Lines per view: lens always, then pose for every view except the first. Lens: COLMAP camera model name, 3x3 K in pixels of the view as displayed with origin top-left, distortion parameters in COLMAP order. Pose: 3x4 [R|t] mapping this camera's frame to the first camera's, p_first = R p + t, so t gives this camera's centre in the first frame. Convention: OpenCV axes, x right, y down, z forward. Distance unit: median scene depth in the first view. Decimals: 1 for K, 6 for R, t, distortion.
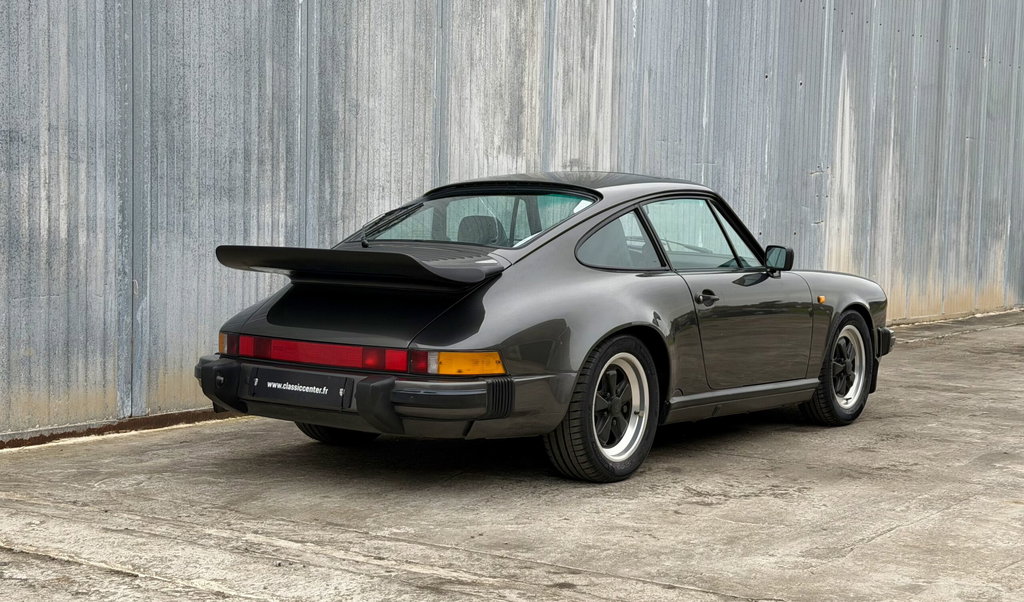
lens RADIAL K [[1482.1, 0, 536.7], [0, 1482.1, 297.6], [0, 0, 1]] dist [0.152858, -0.119980]
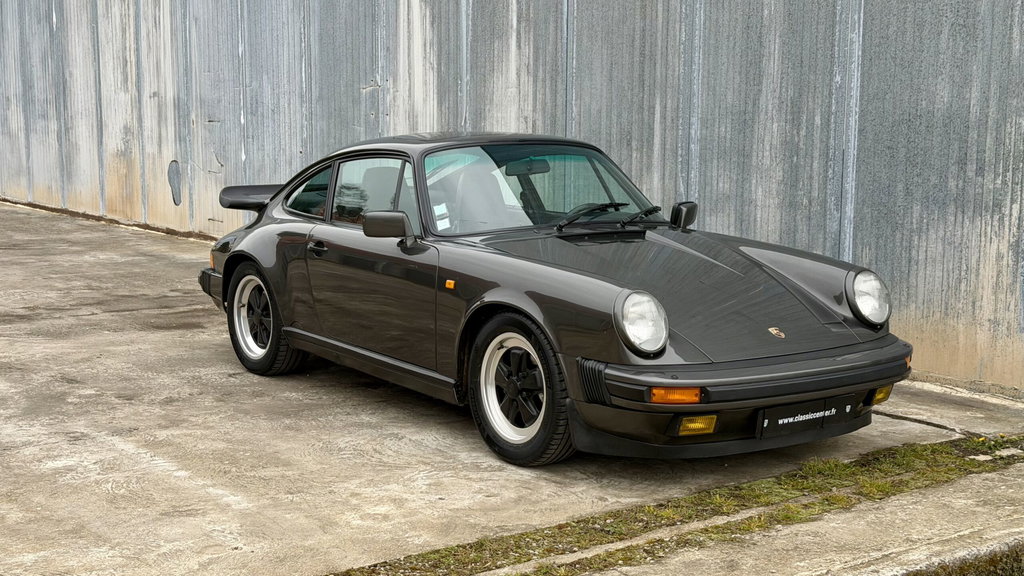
lens RADIAL K [[1419.1, 0, 523.3], [0, 1419.1, 284.5], [0, 0, 1]] dist [0.151763, -0.091040]
pose [[-0.327650, 0.094100, -0.940101, 1.844282], [-0.070164, 0.989857, 0.123534, -0.152066], [0.942190, 0.106437, -0.317724, 2.629658]]
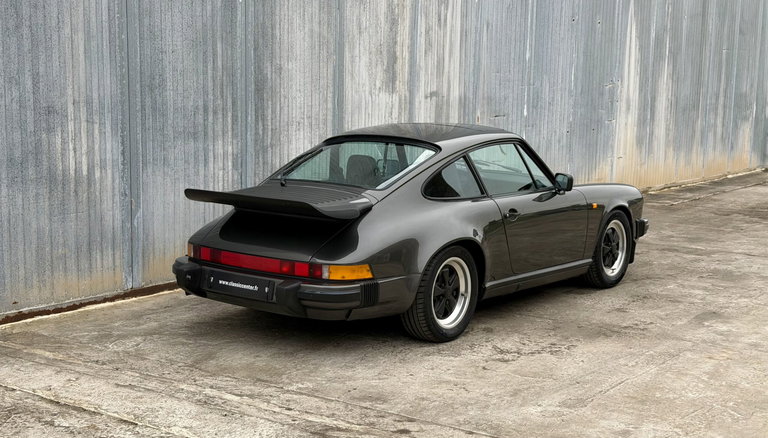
lens RADIAL K [[1080.9, 0, 394.8], [0, 1080.9, 220.5], [0, 0, 1]] dist [0.140727, 0.000367]
pose [[0.999594, -0.000164, -0.028497, 0.026012], [0.002465, 0.996733, 0.080727, -0.076677], [0.028391, -0.080764, 0.996329, -0.084190]]
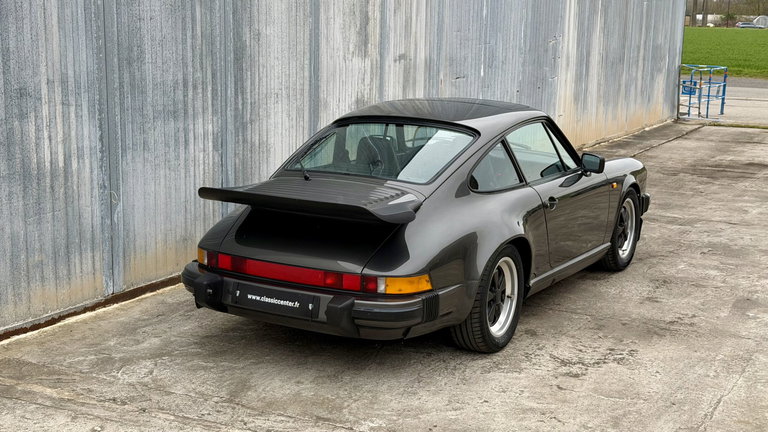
lens RADIAL K [[1064.3, 0, 392.5], [0, 1064.3, 213.4], [0, 0, 1]] dist [0.151763, -0.091040]
pose [[0.994531, -0.021089, 0.102286, -0.120531], [0.007388, 0.991153, 0.132520, -0.112891], [-0.104176, -0.131039, 0.985888, 0.051513]]
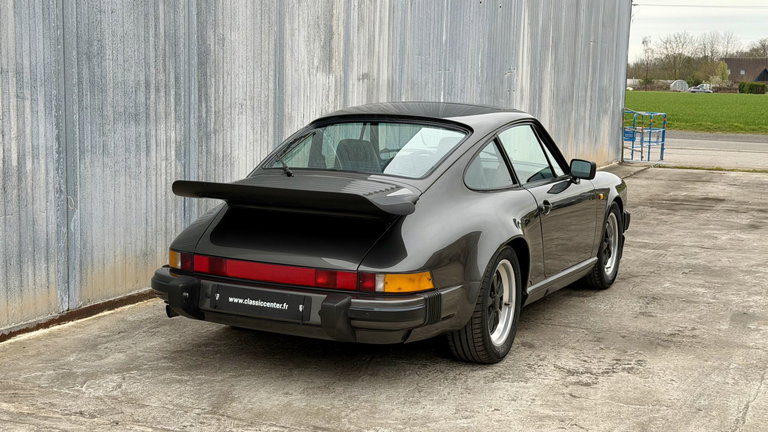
lens RADIAL K [[1063.4, 0, 384.0], [0, 1063.4, 216.0], [0, 0, 1]] dist [0.154542, -0.141821]
pose [[0.986399, -0.019908, 0.163157, -0.159470], [0.007305, 0.996967, 0.077478, -0.059655], [-0.164205, -0.075232, 0.983553, 0.117617]]
